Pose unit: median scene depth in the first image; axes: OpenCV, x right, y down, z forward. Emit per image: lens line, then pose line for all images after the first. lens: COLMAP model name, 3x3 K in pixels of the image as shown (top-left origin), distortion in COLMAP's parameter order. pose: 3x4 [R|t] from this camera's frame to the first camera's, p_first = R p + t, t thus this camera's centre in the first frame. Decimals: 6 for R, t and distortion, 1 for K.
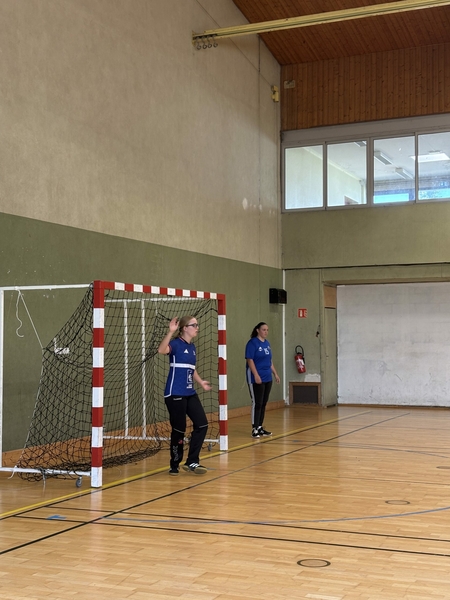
lens RADIAL K [[897.6, 0, 225.0], [0, 897.6, 300.0], [0, 0, 1]] dist [0.113530, -0.083289]
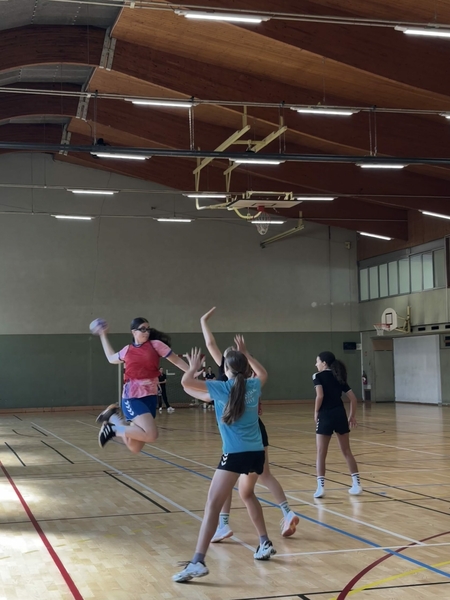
lens RADIAL K [[967.9, 0, 225.0], [0, 967.9, 300.0], [0, 0, 1]] dist [0.151872, -0.074973]
pose [[0.635507, -0.059216, -0.769821, 2.353870], [0.050038, 0.998117, -0.035470, -0.065756], [0.770472, -0.015979, 0.637274, -0.903998]]
